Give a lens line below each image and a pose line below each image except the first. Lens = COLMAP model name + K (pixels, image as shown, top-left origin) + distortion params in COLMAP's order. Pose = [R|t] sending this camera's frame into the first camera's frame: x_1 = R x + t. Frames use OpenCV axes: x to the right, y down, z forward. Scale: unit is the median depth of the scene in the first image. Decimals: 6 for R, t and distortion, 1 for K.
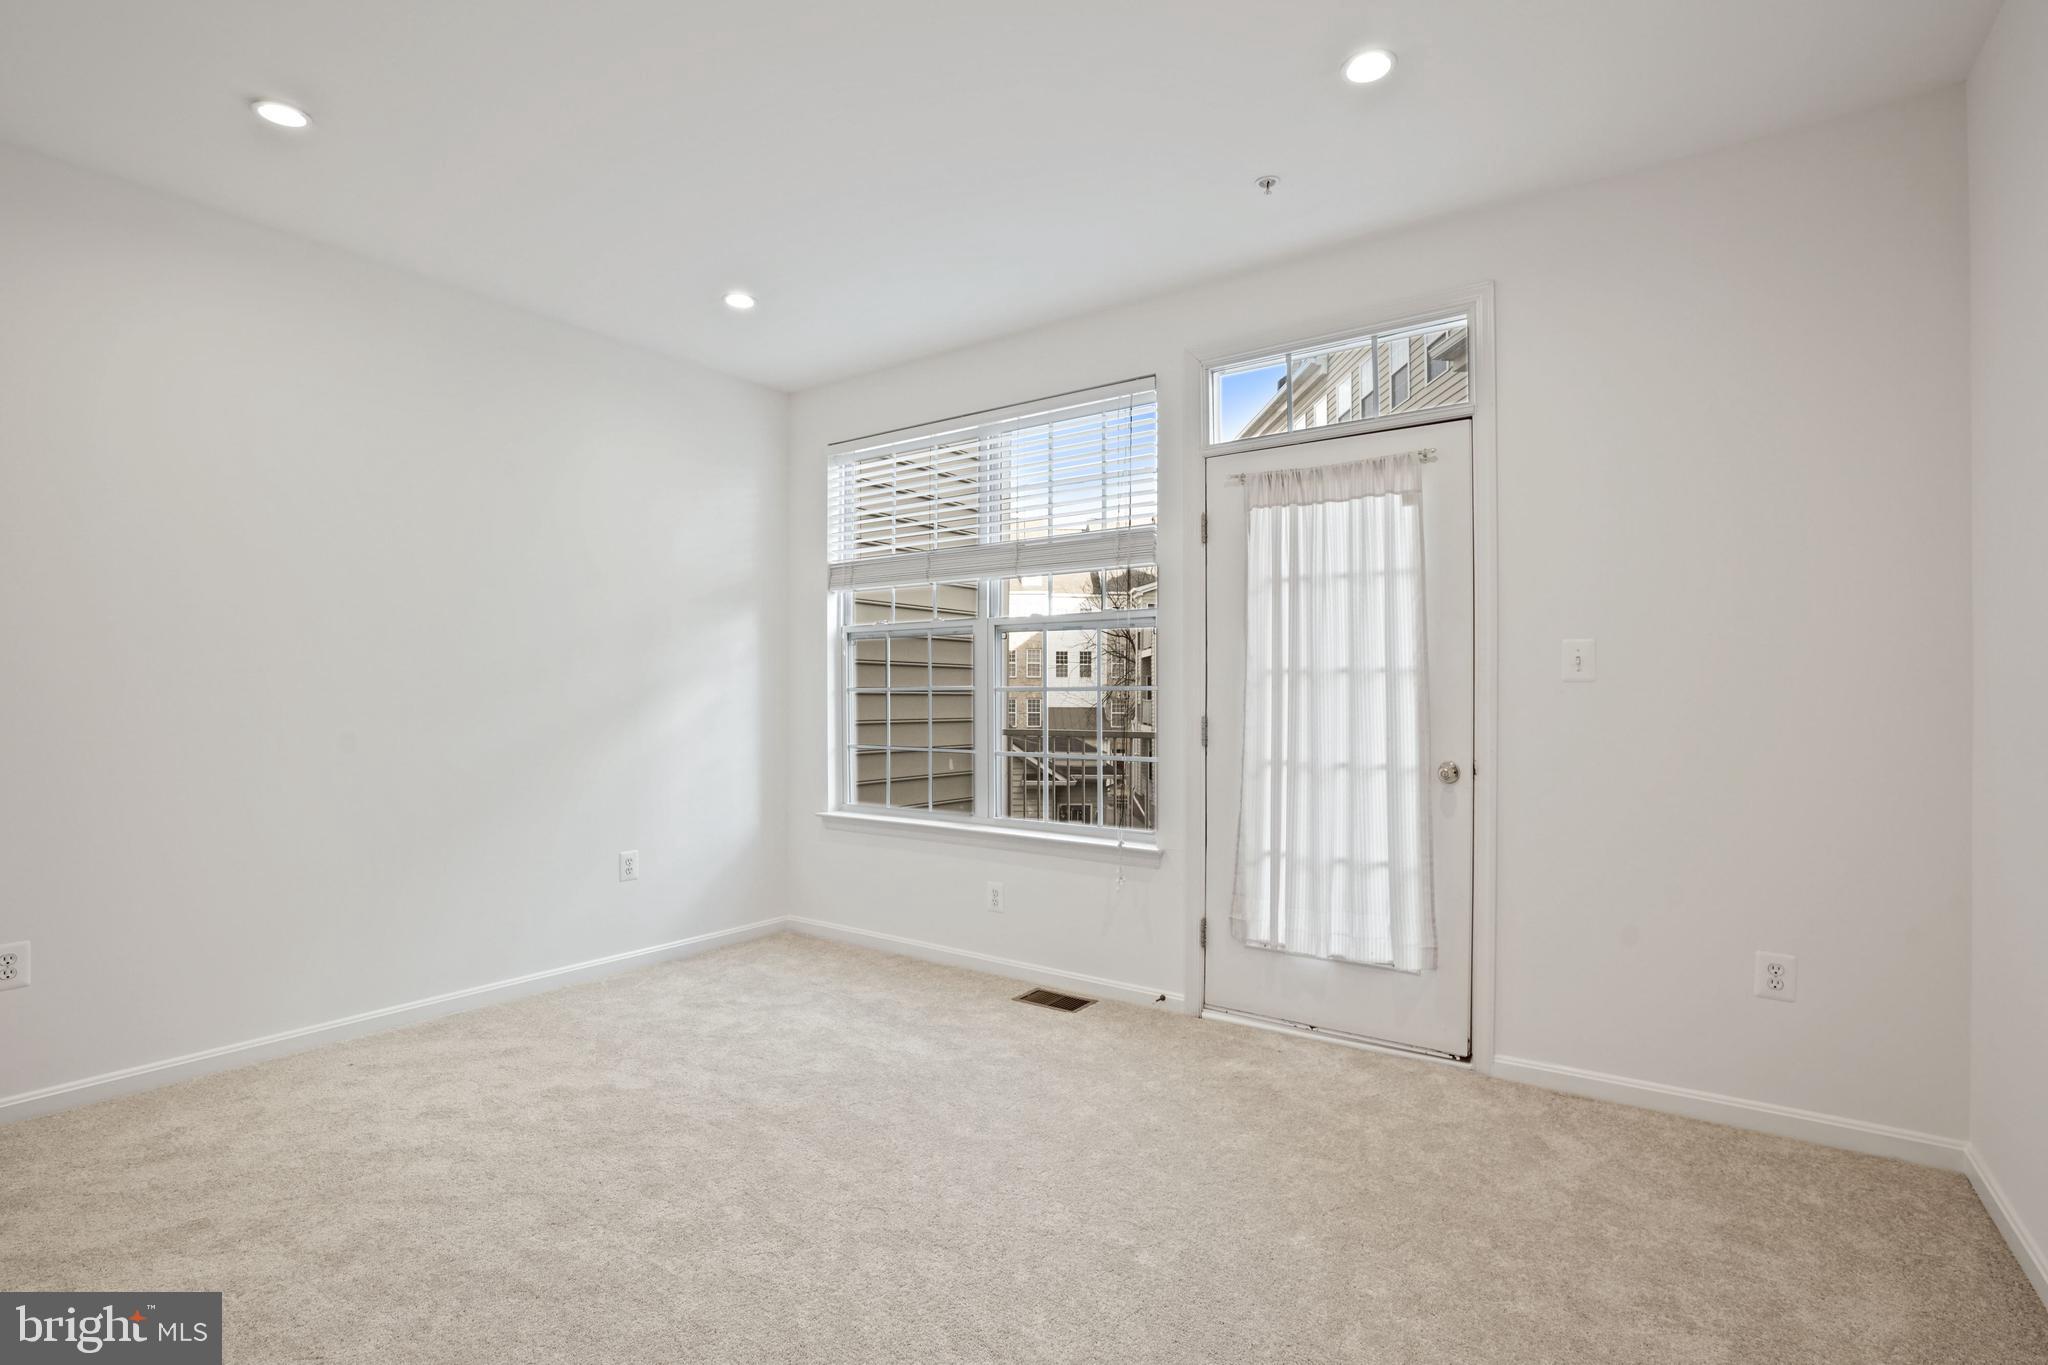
lens RADIAL K [[964.8, 0, 1024.6], [0, 964.8, 686.4], [0, 0, 1]] dist [-0.047399, 0.015553]
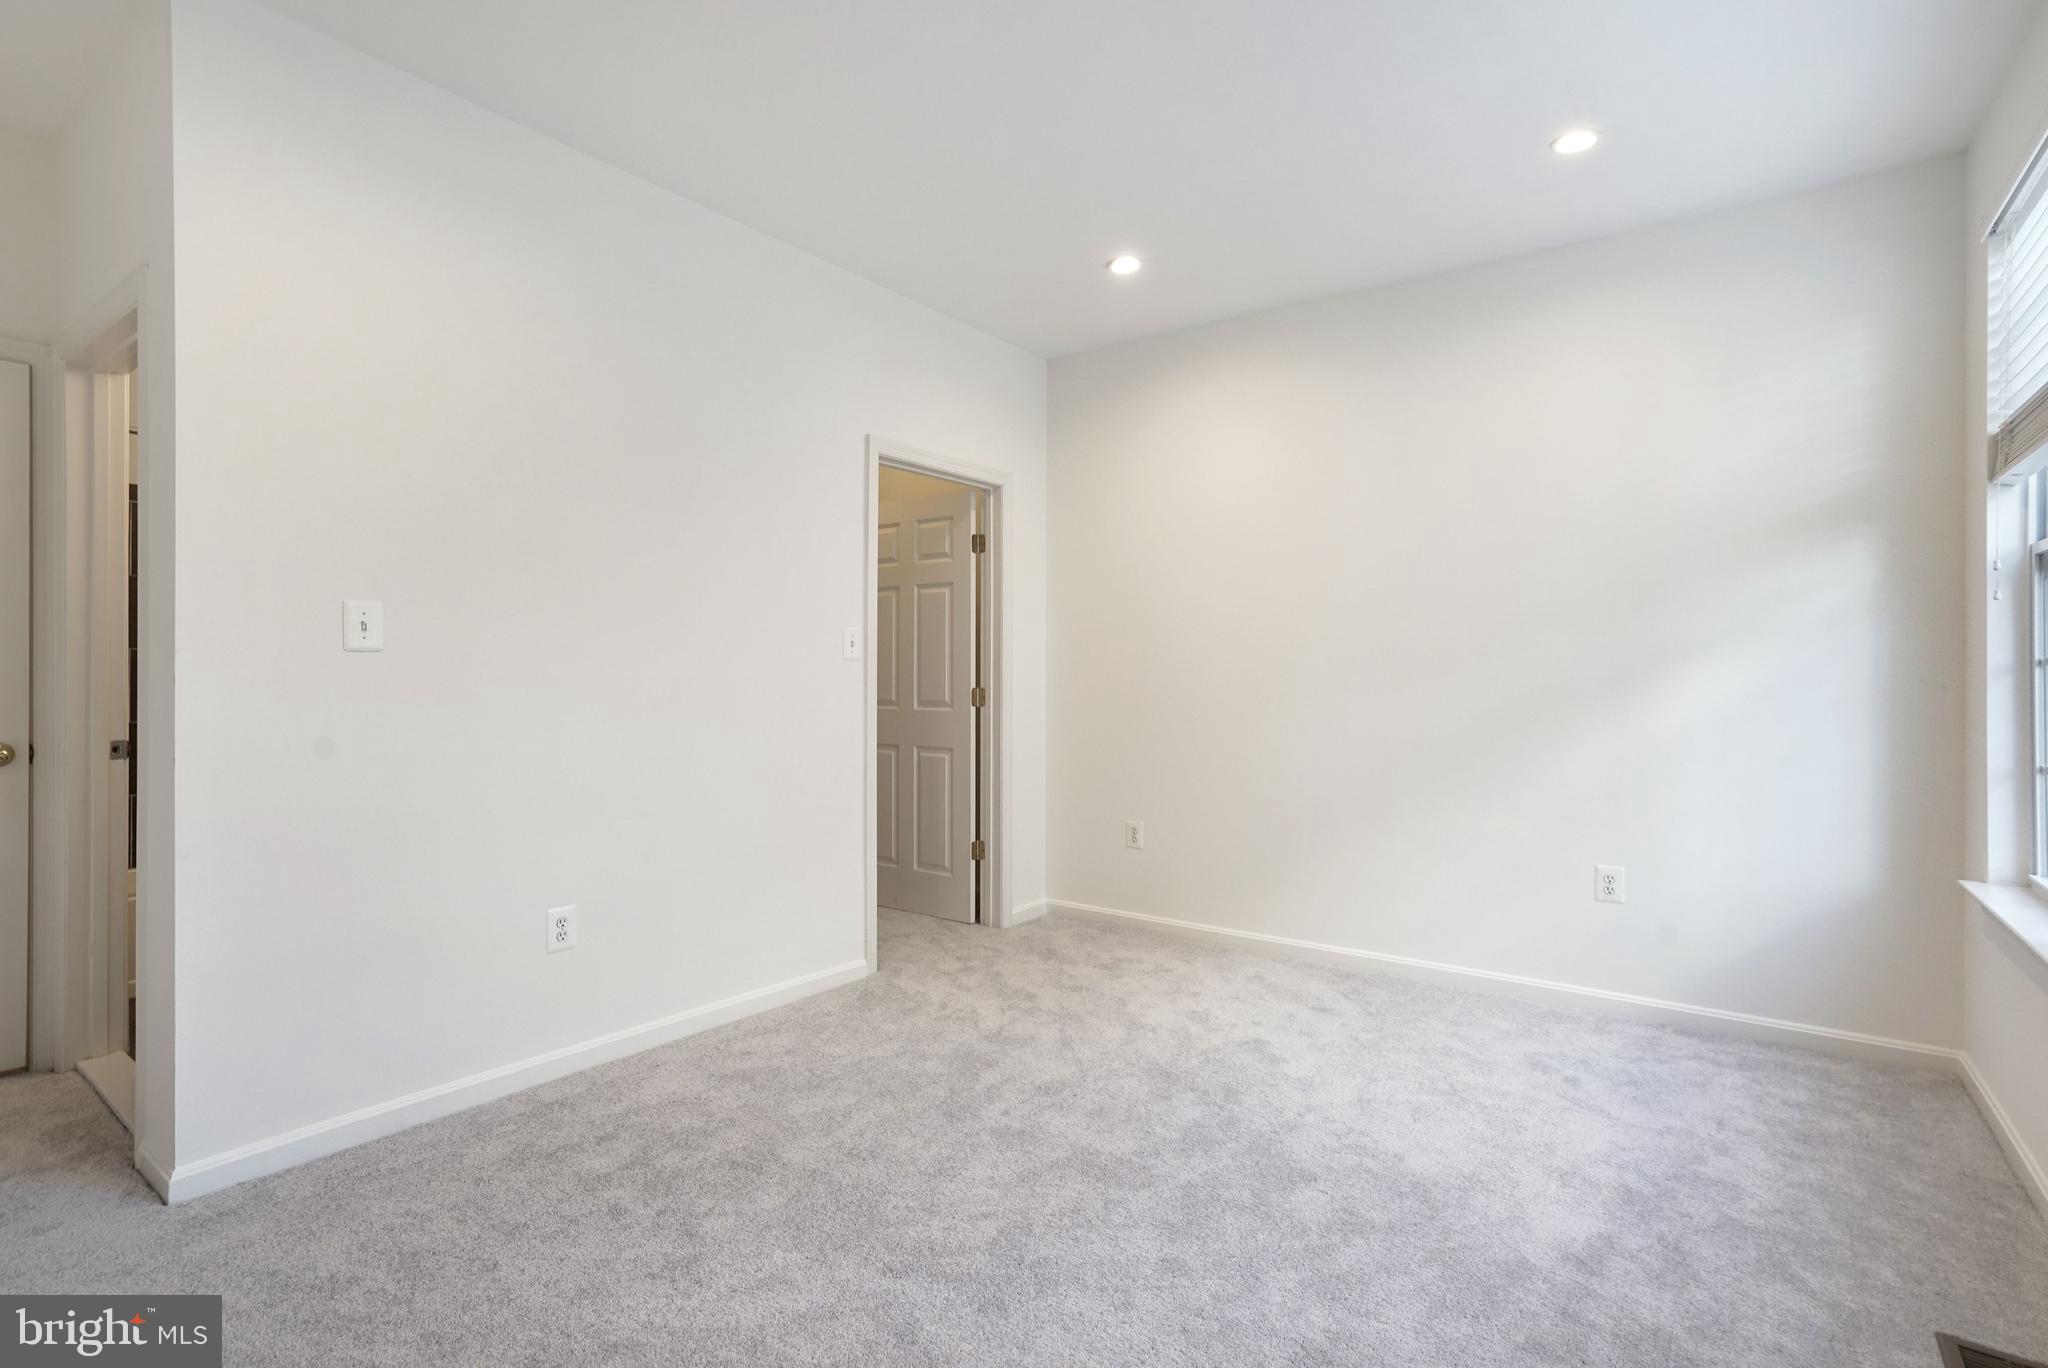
lens RADIAL K [[964.8, 0, 1024.4], [0, 964.8, 678.4], [0, 0, 1]] dist [-0.047399, 0.015553]
pose [[-0.026491, 0.006233, -0.999630, 0.561014], [0.008820, 0.999943, 0.006002, -0.004803], [0.999610, -0.008658, -0.026545, 0.688908]]
